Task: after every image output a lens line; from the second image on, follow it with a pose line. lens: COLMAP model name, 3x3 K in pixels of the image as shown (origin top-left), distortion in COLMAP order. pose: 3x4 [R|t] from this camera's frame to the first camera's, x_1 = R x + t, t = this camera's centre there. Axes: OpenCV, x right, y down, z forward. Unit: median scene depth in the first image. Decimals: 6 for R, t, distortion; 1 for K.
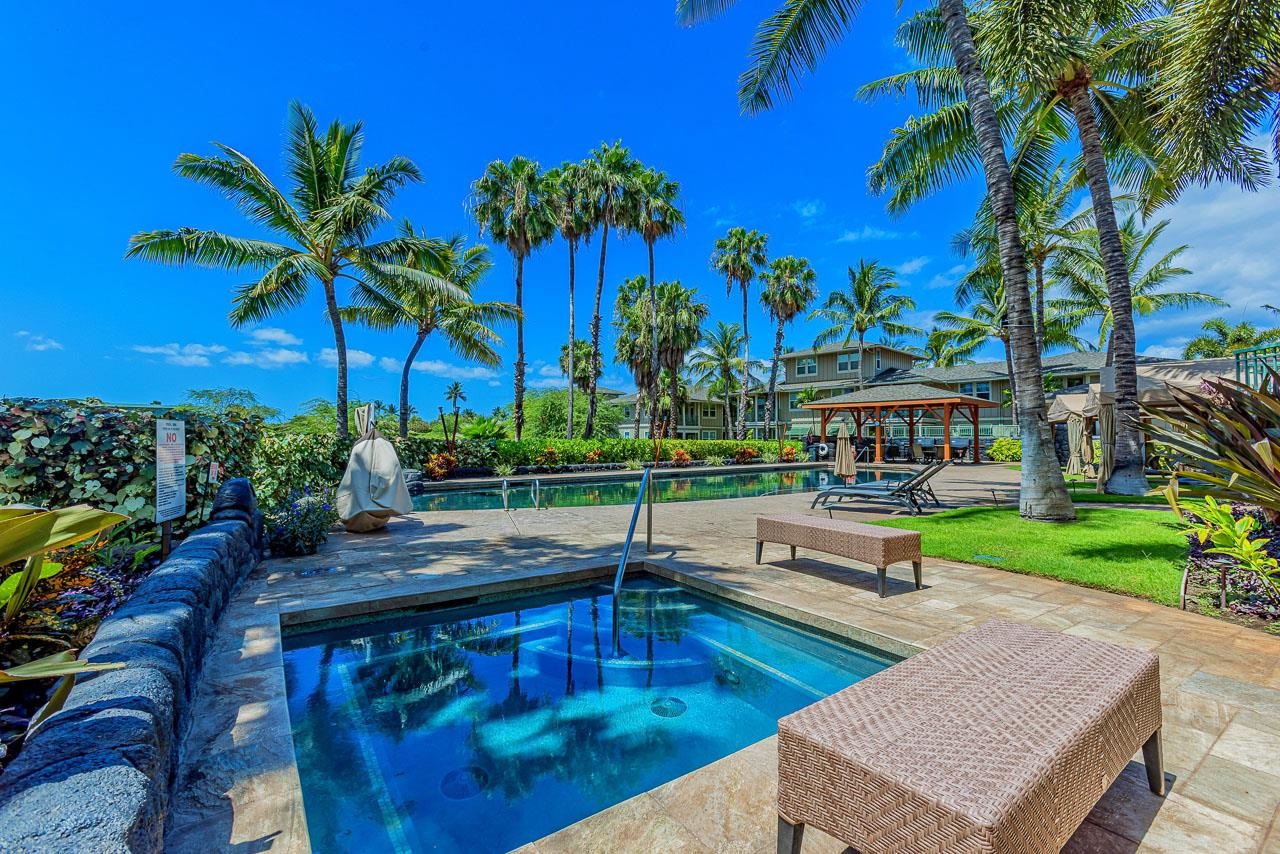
lens RADIAL K [[564.8, 0, 640.5], [0, 564.8, 415.9], [0, 0, 1]] dist [0.002603, 0.000308]
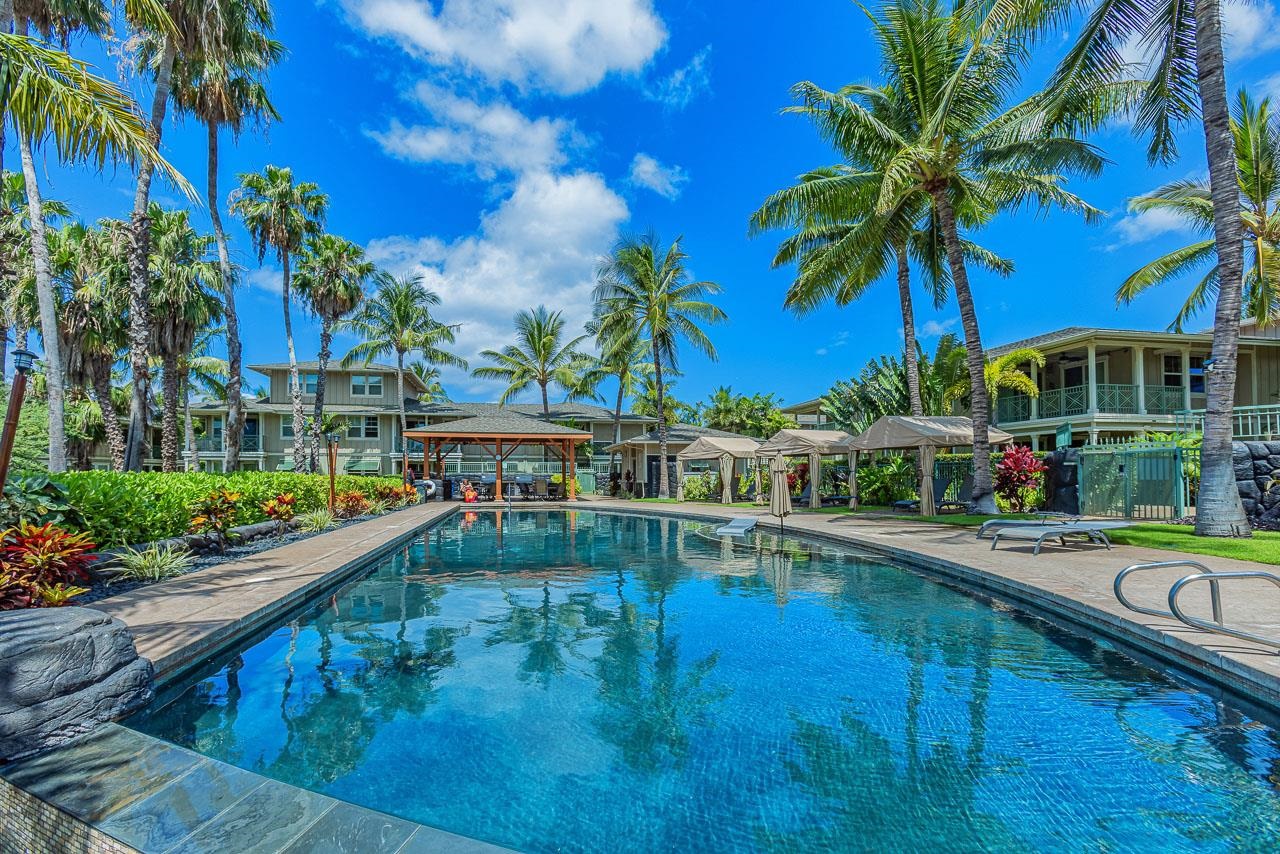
lens RADIAL K [[564.8, 0, 618.7], [0, 564.8, 459.4], [0, 0, 1]] dist [0.002603, 0.000308]
pose [[0.554773, 0.024839, 0.831631, -0.209261], [-0.033878, 0.999400, -0.007250, 0.015709], [-0.831312, -0.024152, 0.555282, 0.327976]]
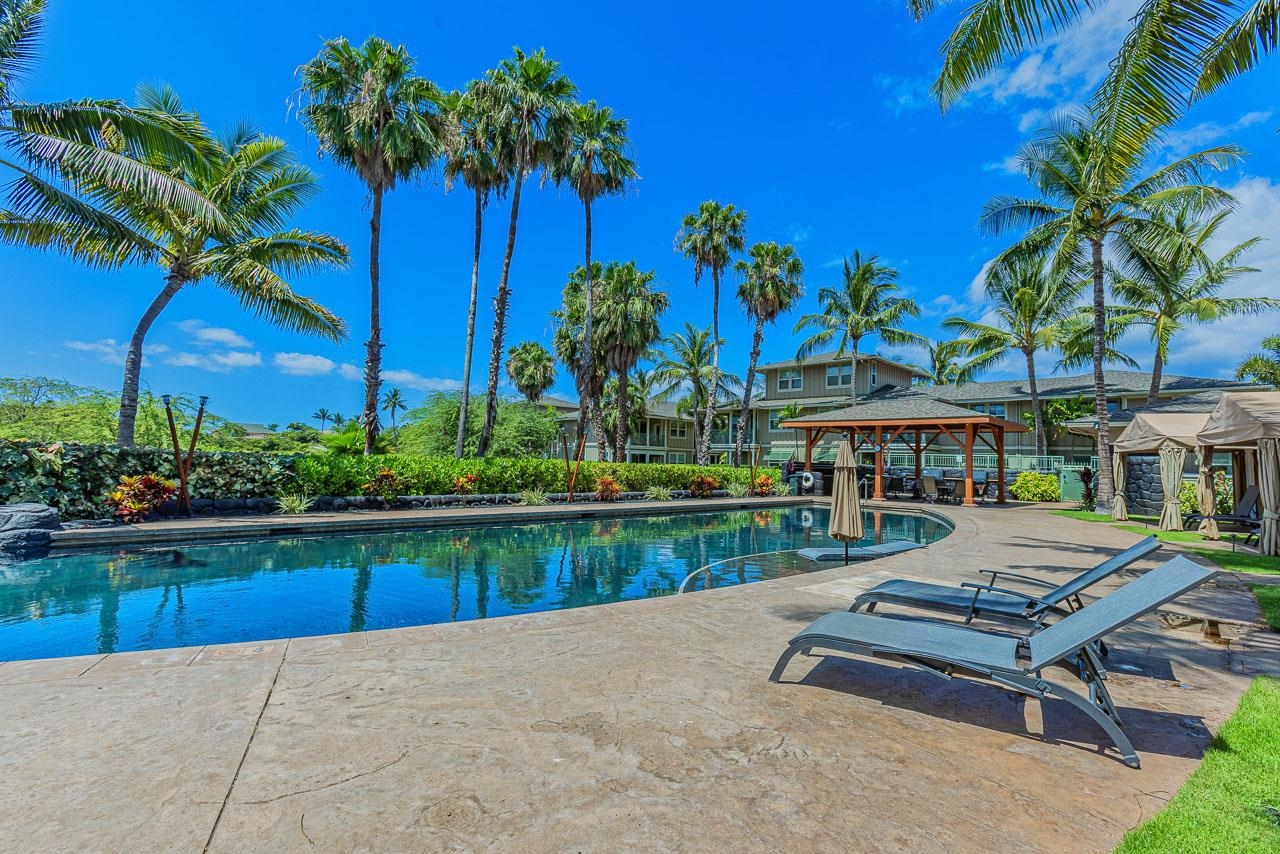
lens RADIAL K [[597.0, 0, 641.7], [0, 597.0, 421.8], [0, 0, 1]] dist [-0.014553, 0.000813]
pose [[0.998648, 0.031809, 0.041123, 0.062629], [-0.030826, 0.999228, -0.024340, 0.006519], [-0.041865, 0.023039, 0.998858, 0.199192]]
